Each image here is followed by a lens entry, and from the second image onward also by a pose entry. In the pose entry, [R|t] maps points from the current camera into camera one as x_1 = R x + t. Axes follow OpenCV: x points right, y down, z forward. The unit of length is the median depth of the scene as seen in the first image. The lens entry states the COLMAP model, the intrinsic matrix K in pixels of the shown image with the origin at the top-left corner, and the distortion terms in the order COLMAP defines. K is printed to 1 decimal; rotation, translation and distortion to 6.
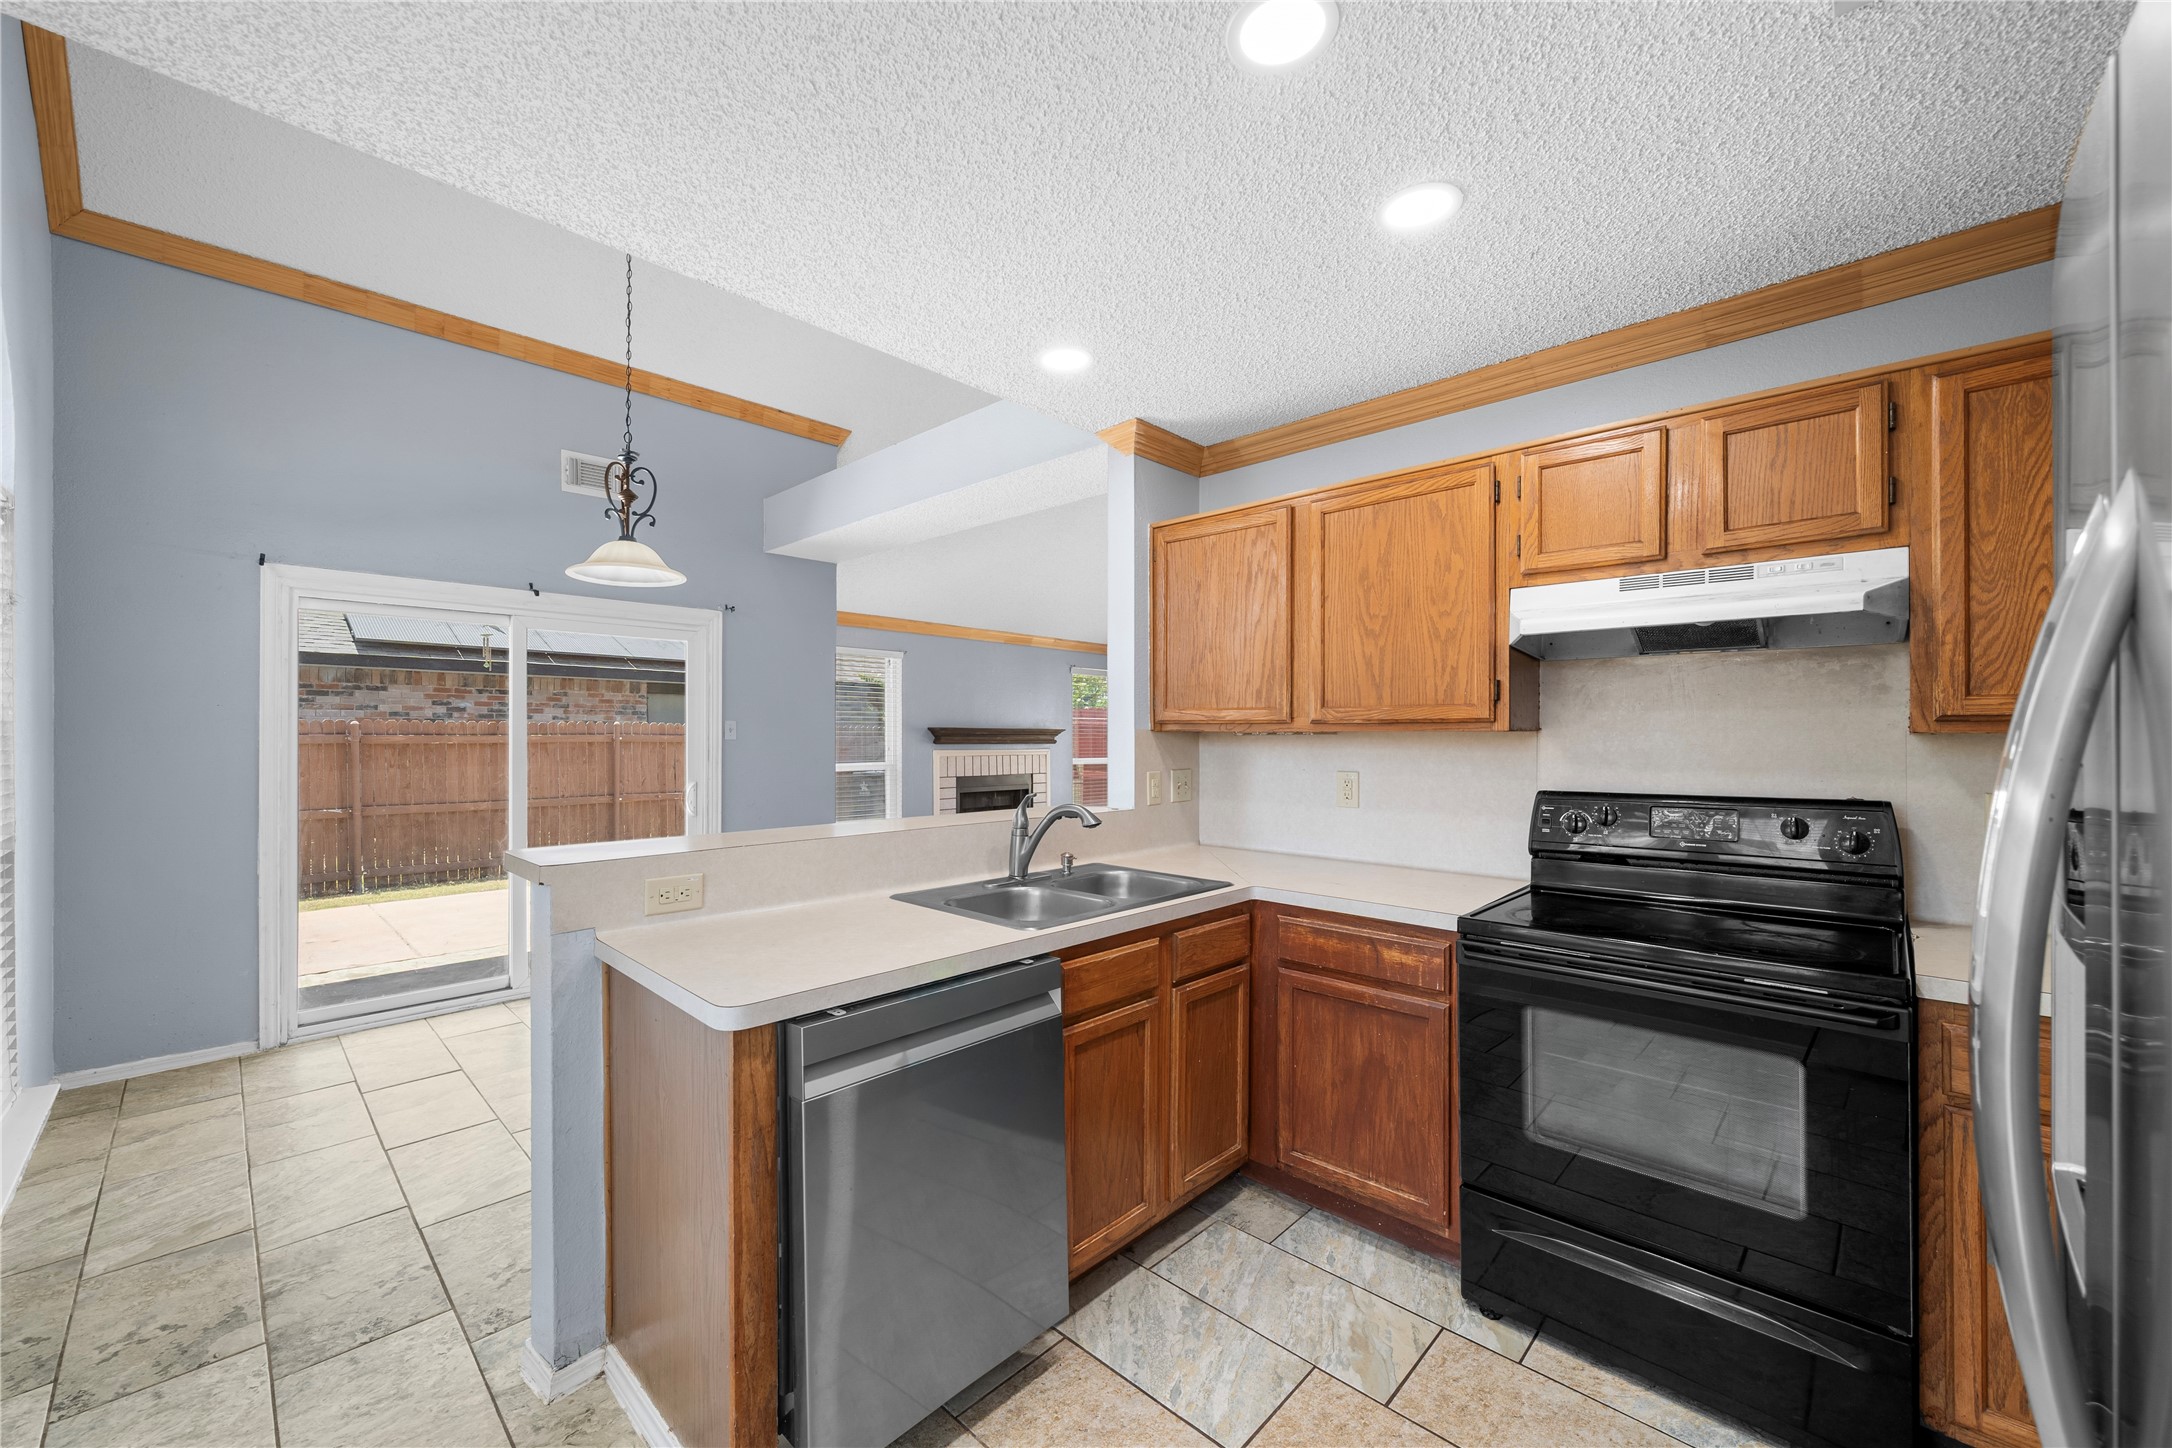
lens RADIAL K [[831.7, 0, 1076.0], [0, 831.7, 734.1], [0, 0, 1]] dist [-0.001181, -0.000323]
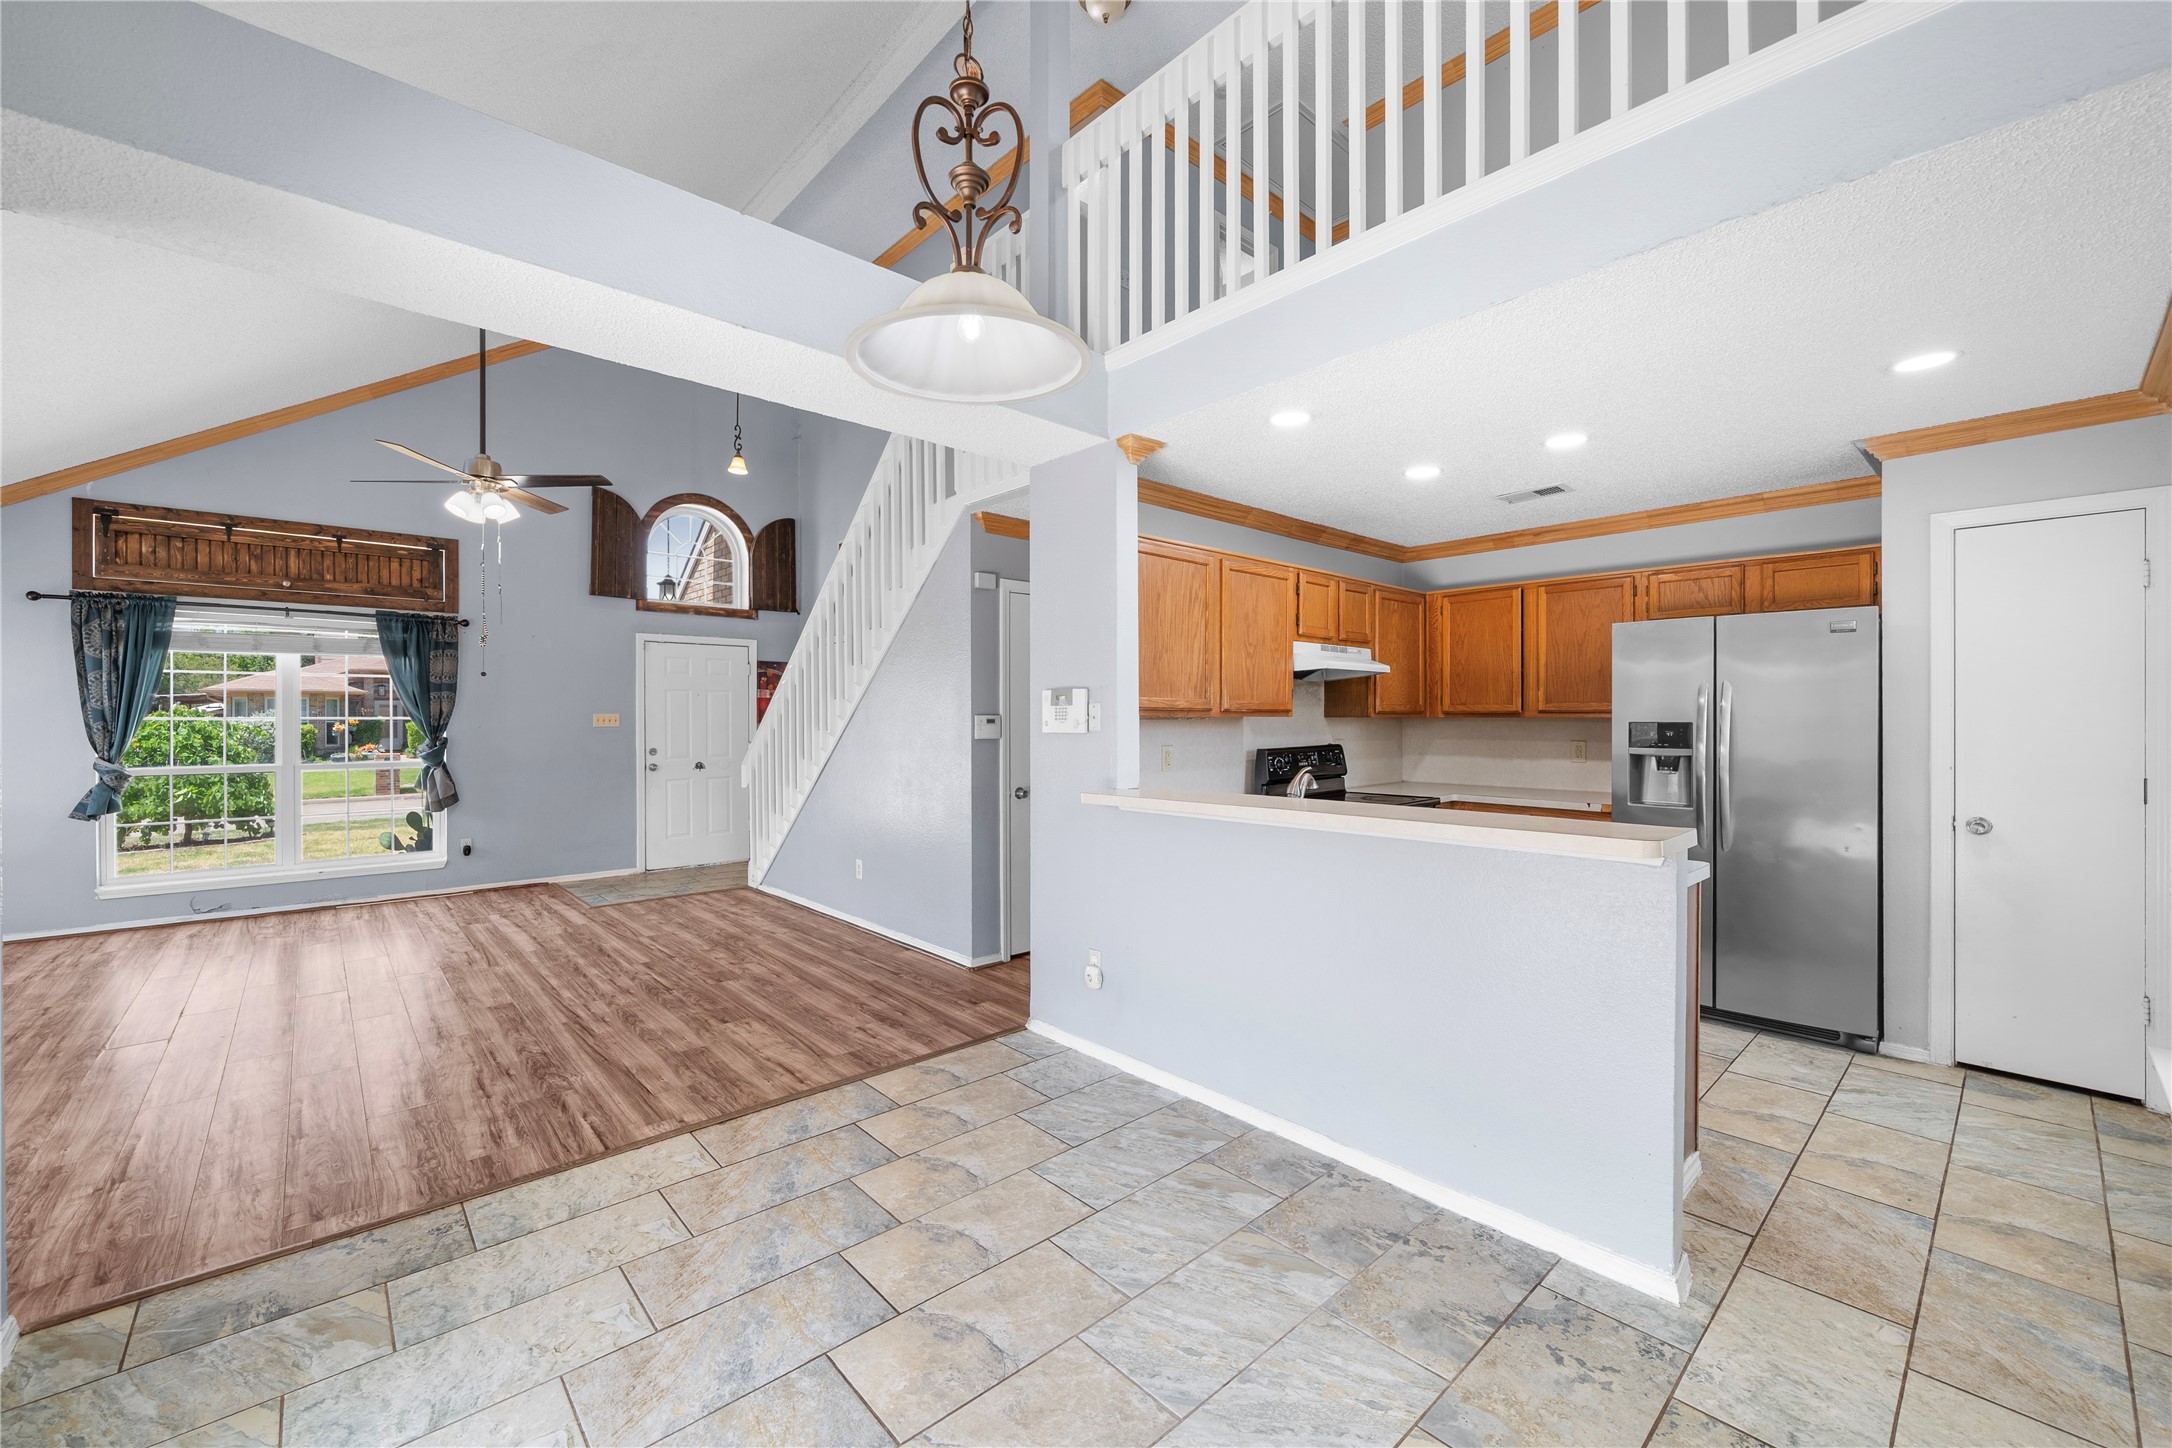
lens RADIAL K [[858.1, 0, 1084.1], [0, 858.1, 720.4], [0, 0, 1]] dist [-0.002907, -0.000437]
pose [[0.073482, -0.004813, 0.997285, -1.169967], [0.003769, 0.999983, 0.004548, -0.004573], [-0.997289, 0.003424, 0.073499, 1.078348]]
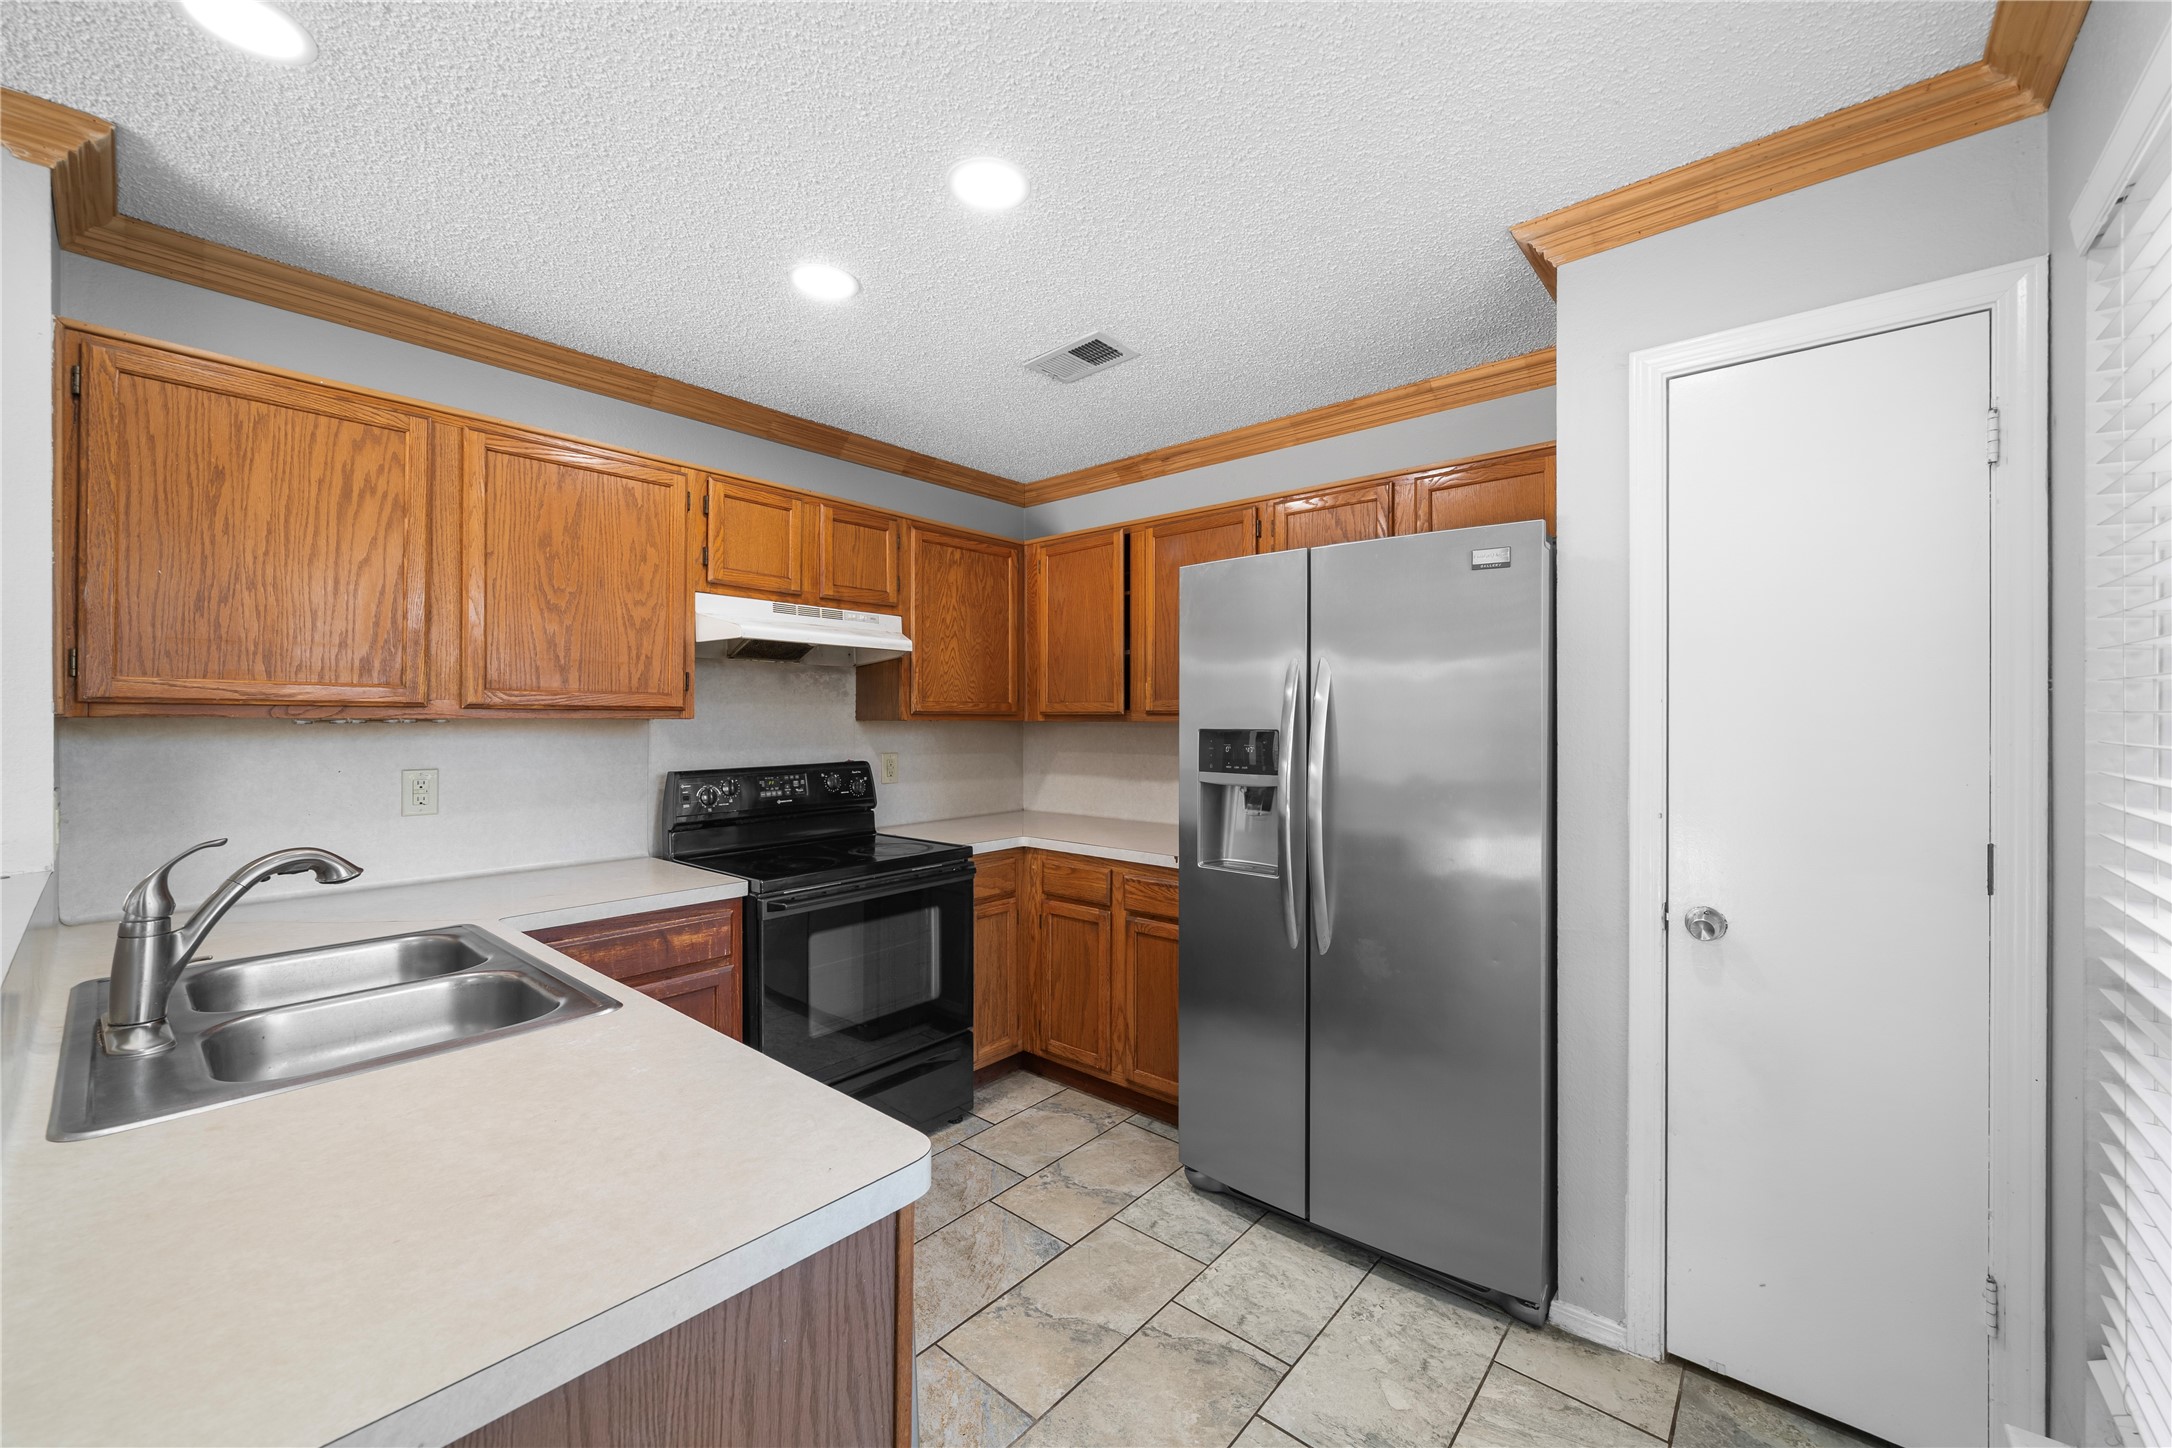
lens RADIAL K [[842.9, 0, 1077.2], [0, 842.9, 724.9], [0, 0, 1]] dist [-0.000939, -0.000586]
pose [[-0.046812, -0.004916, 0.998892, -0.516313], [0.001083, 0.999987, 0.004972, -0.000502], [-0.998903, 0.001314, -0.046806, 0.438184]]
